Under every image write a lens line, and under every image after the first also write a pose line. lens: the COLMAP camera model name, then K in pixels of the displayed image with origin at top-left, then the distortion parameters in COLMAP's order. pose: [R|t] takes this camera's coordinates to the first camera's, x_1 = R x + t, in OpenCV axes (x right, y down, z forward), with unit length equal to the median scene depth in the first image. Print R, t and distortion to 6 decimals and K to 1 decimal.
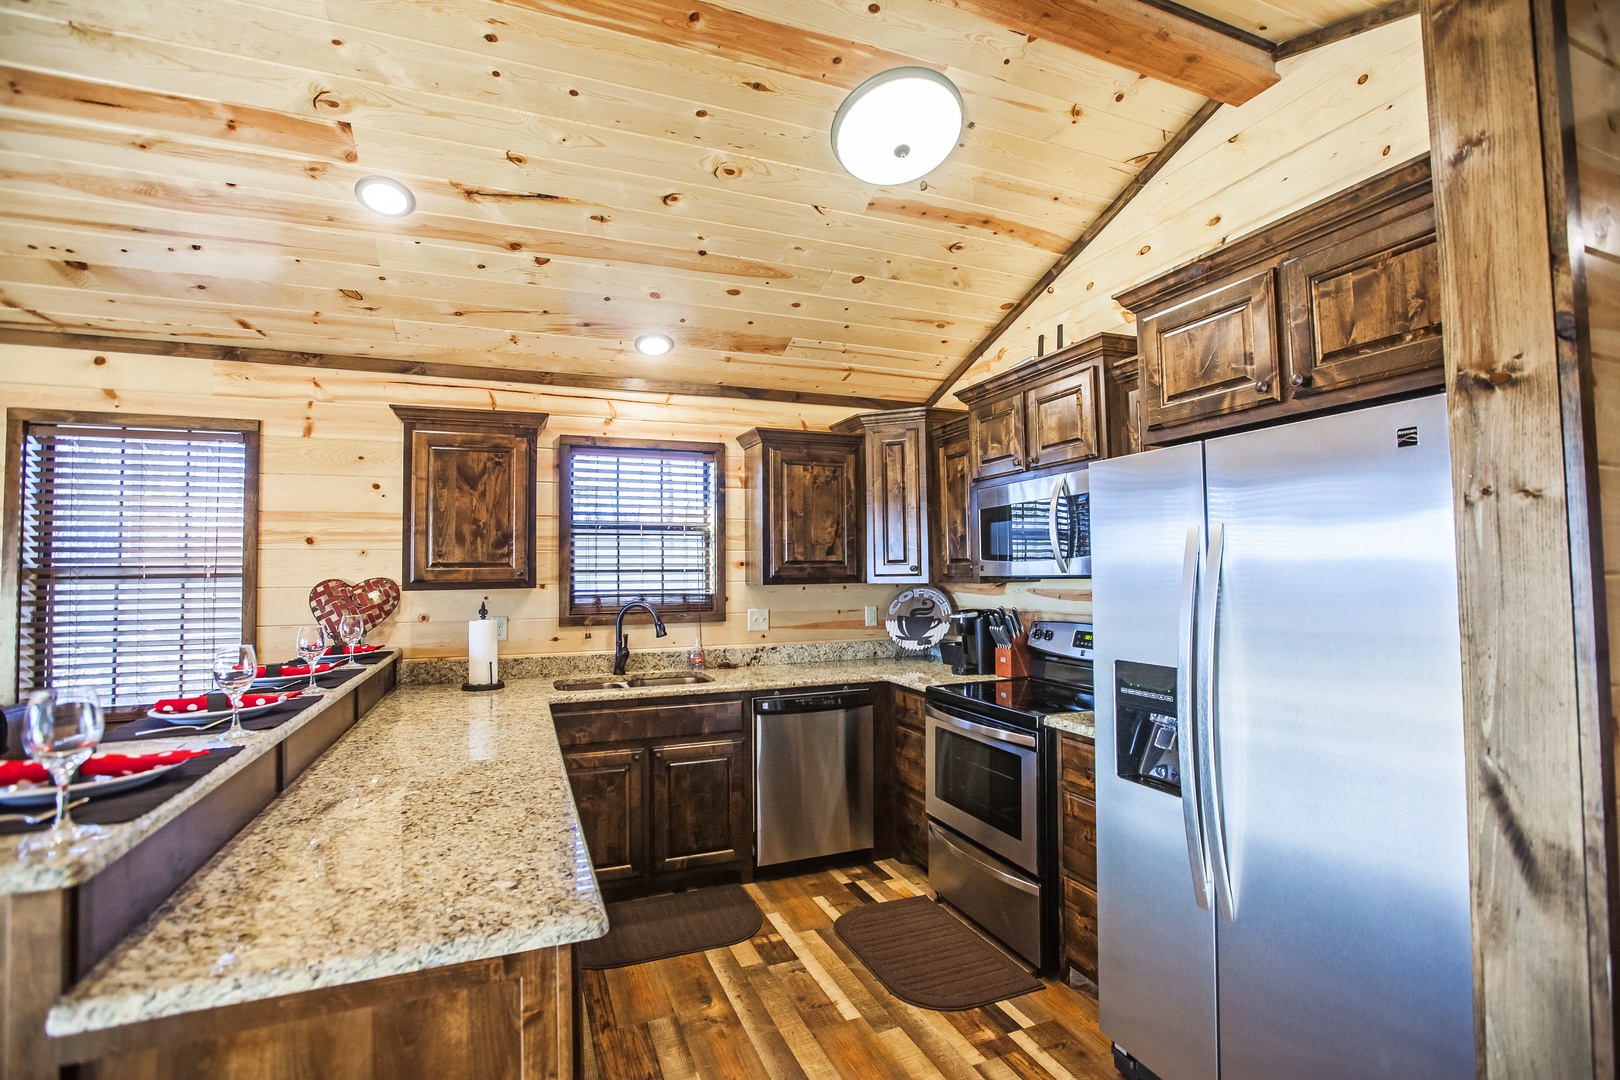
lens RADIAL K [[731.5, 0, 793.6], [0, 731.5, 540.3], [0, 0, 1]] dist [-0.041318, 0.012970]
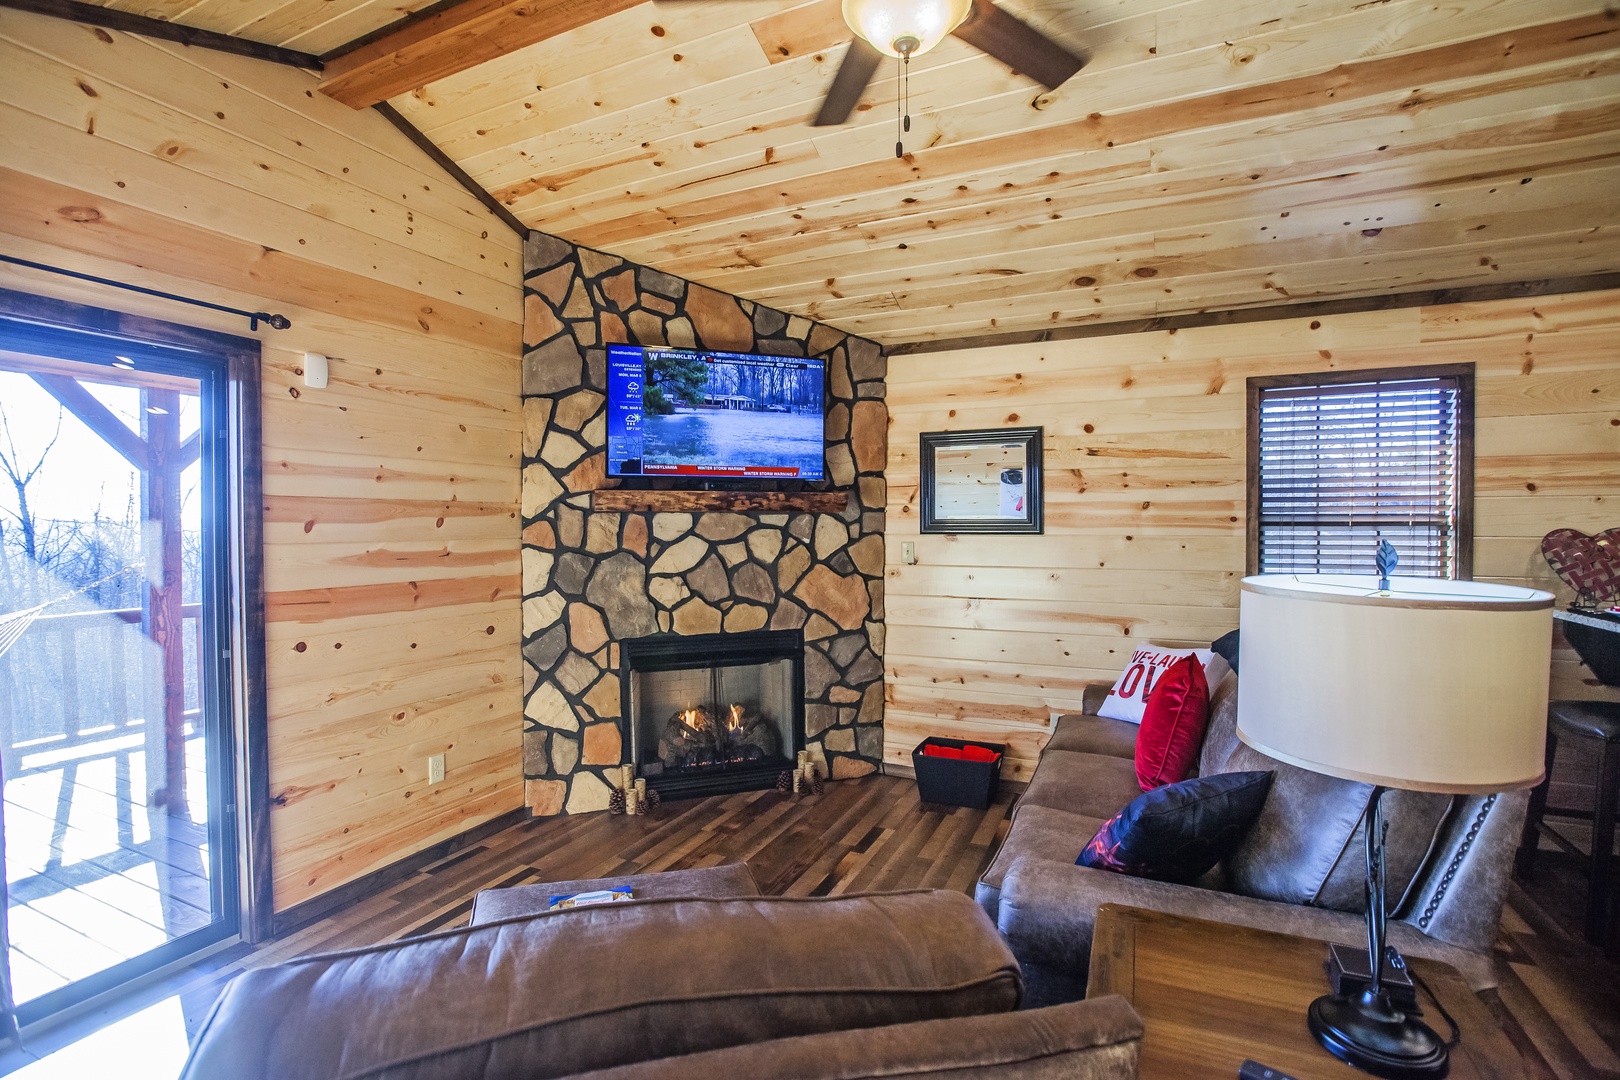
lens RADIAL K [[731.5, 0, 810.9], [0, 731.5, 540.4], [0, 0, 1]] dist [-0.041318, 0.012970]
pose [[0.685407, 0.026938, -0.727662, -0.649982], [0.024760, 0.997875, 0.060263, -0.008894], [0.727740, -0.059322, 0.683283, -0.309157]]
